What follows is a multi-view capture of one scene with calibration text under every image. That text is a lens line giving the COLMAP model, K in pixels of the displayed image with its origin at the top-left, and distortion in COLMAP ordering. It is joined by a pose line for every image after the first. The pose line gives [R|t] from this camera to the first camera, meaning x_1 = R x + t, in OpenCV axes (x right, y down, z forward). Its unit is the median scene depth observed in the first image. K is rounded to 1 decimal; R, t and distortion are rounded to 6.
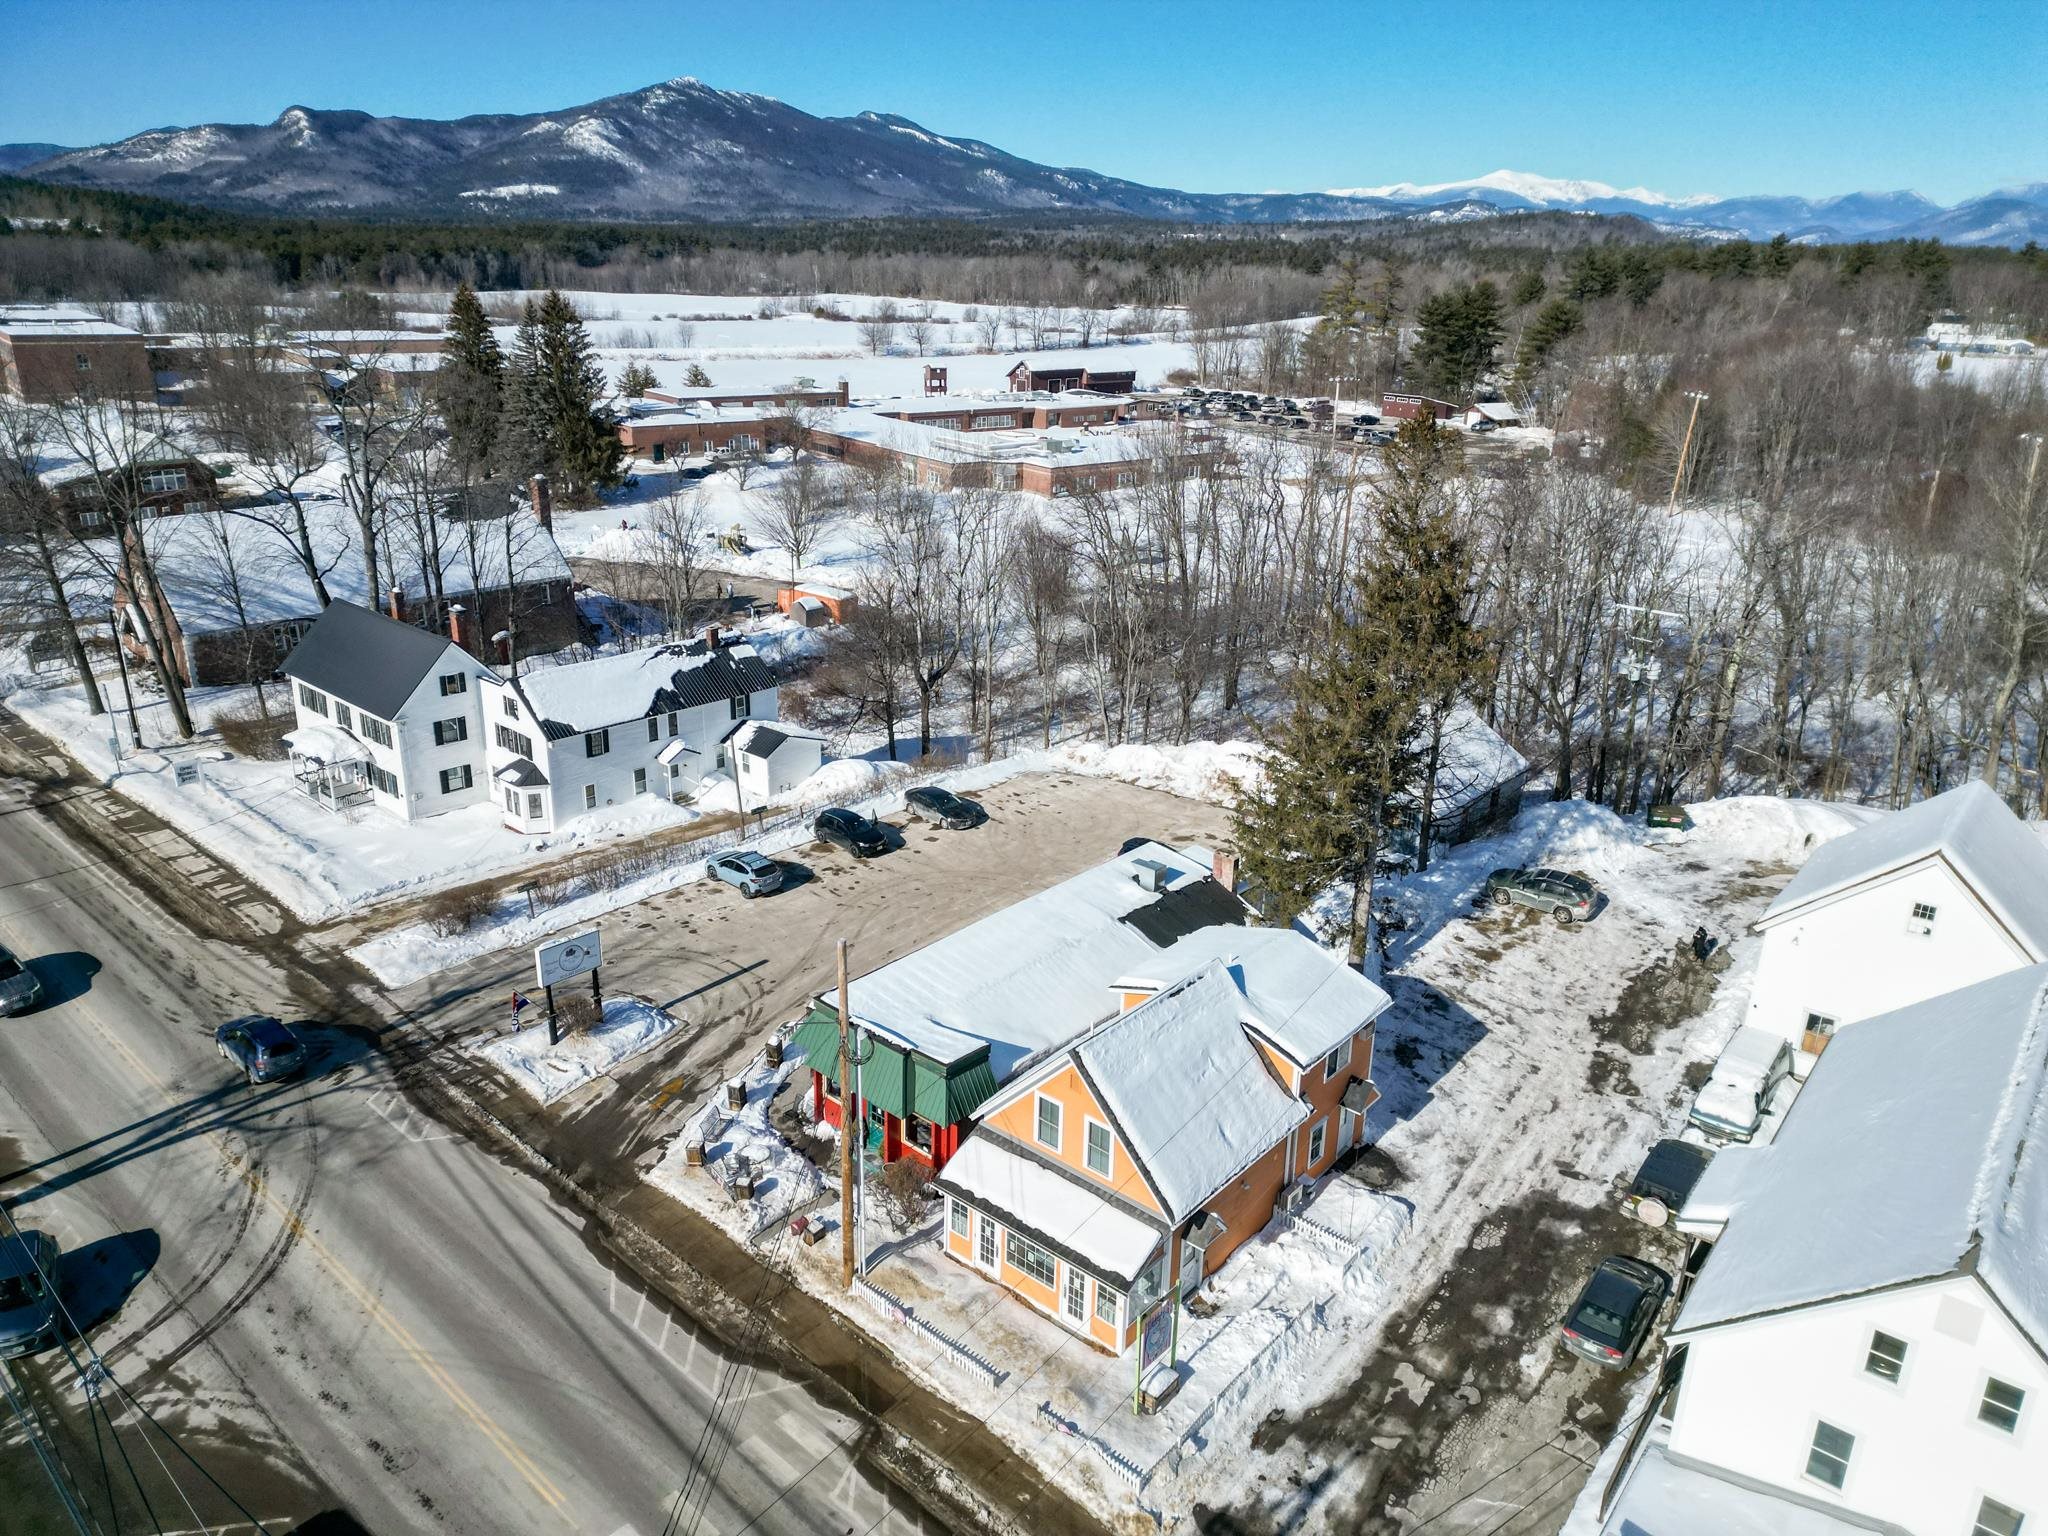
lens RADIAL K [[1424.7, 0, 1012.8], [0, 1424.7, 765.0], [0, 0, 1]] dist [0.065744, -0.052152]
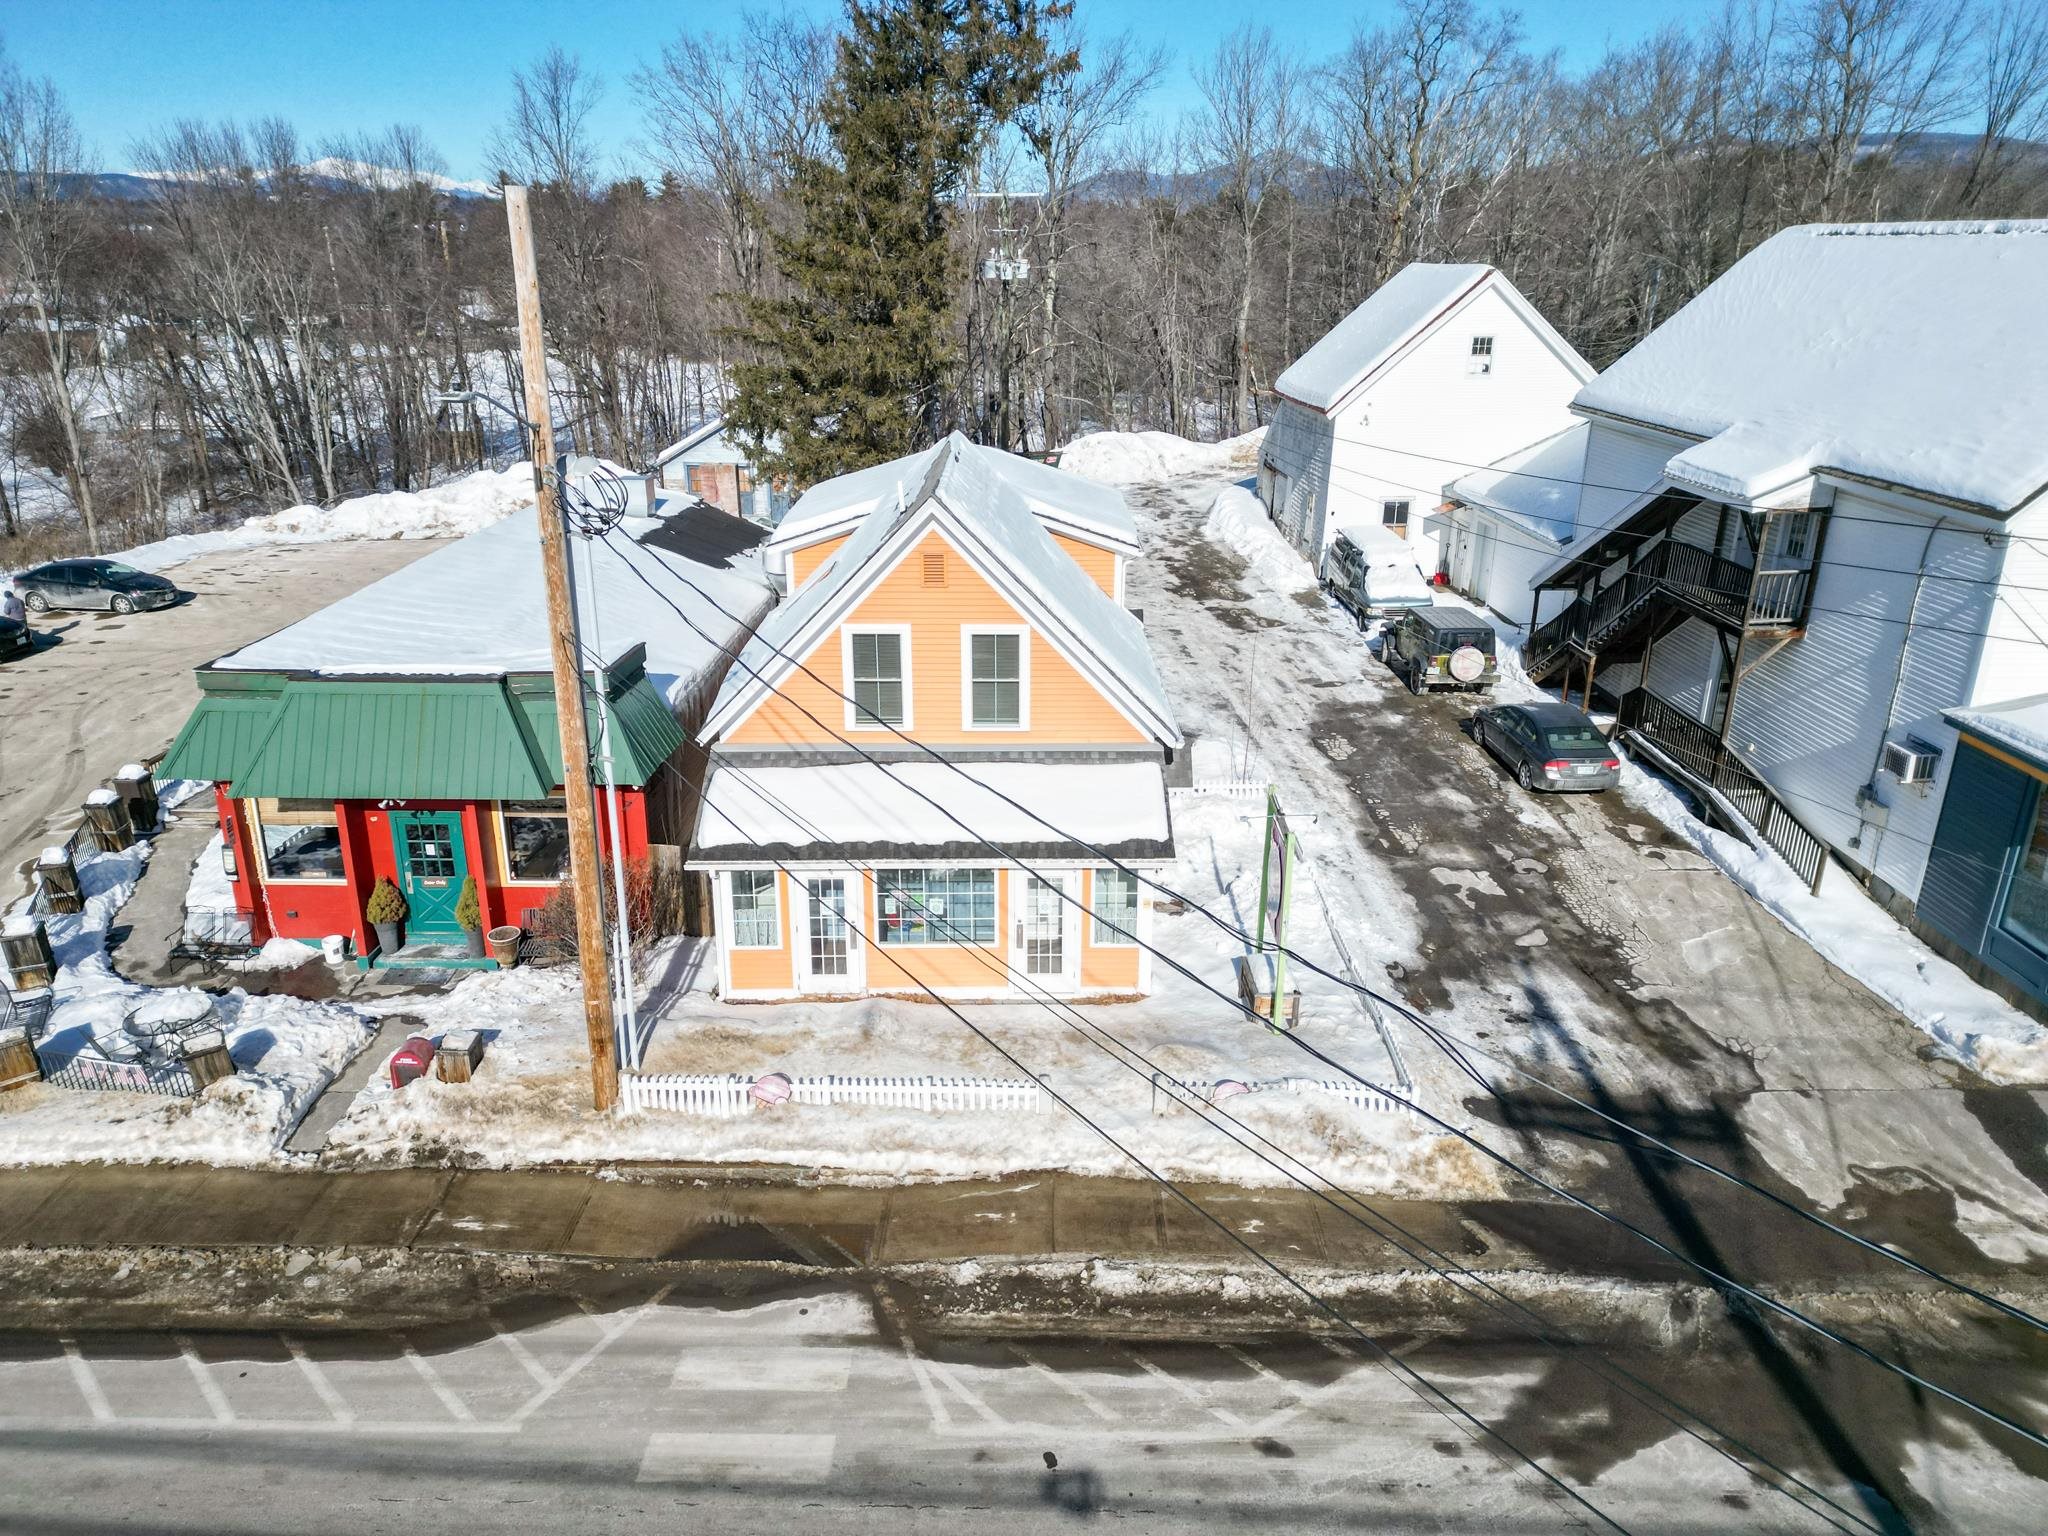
lens RADIAL K [[1424.7, 0, 1012.8], [0, 1424.7, 765.0], [0, 0, 1]] dist [0.065744, -0.052152]
pose [[0.754532, -0.234256, 0.613030, -0.213496], [0.233020, 0.968886, 0.083433, 0.196484], [-0.613501, 0.079896, 0.785642, 0.435700]]
